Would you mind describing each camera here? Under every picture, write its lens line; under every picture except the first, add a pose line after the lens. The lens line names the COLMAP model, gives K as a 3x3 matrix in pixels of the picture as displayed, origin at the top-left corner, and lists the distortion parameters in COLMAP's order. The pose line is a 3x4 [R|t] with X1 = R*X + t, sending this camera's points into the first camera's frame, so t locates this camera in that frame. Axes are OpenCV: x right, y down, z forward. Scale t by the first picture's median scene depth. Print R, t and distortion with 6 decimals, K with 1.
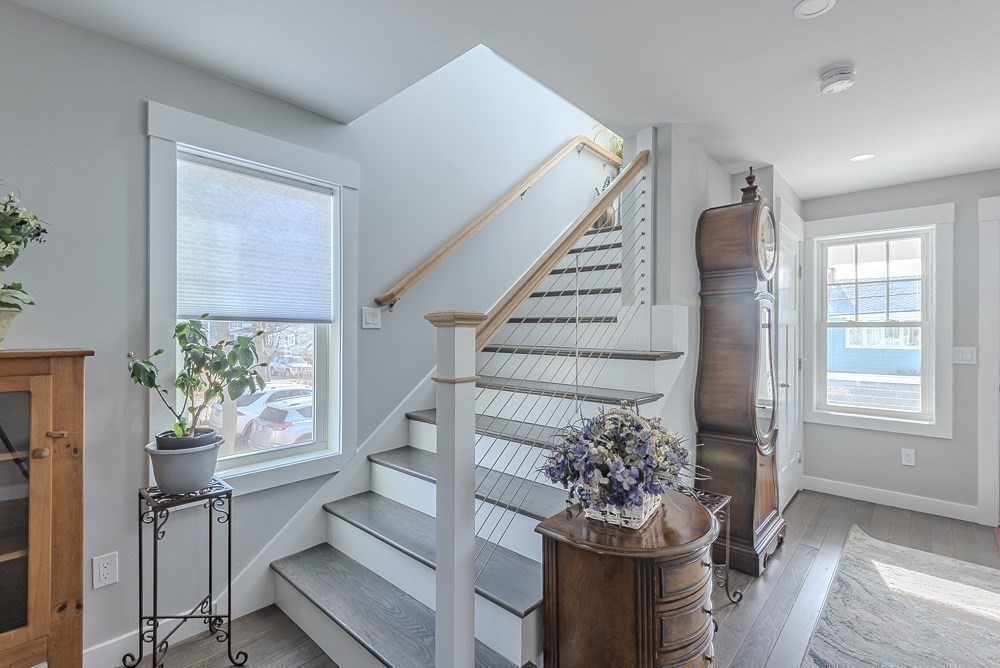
lens RADIAL K [[459.2, 0, 500.0], [0, 459.2, 334.0], [0, 0, 1]] dist [0.029882, -0.000031]
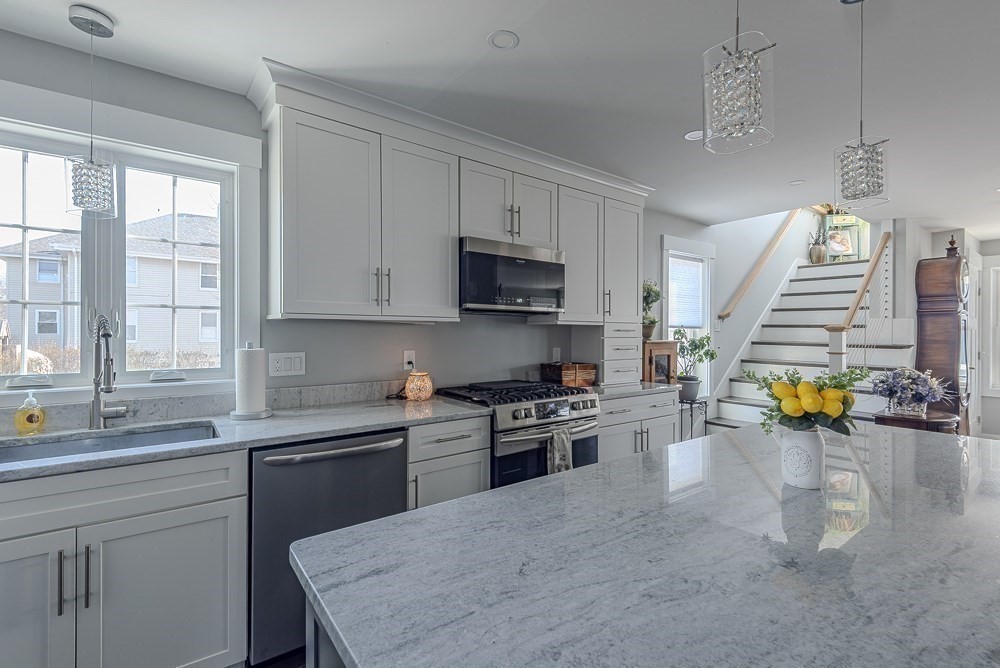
lens RADIAL K [[456.9, 0, 500.0], [0, 456.9, 334.0], [0, 0, 1]] dist [0.000281, -0.000074]
pose [[0.981454, 0.003610, -0.191661, -0.791845], [-0.003208, 0.999992, 0.002404, -0.001960], [0.191669, -0.001745, 0.981458, -0.990370]]
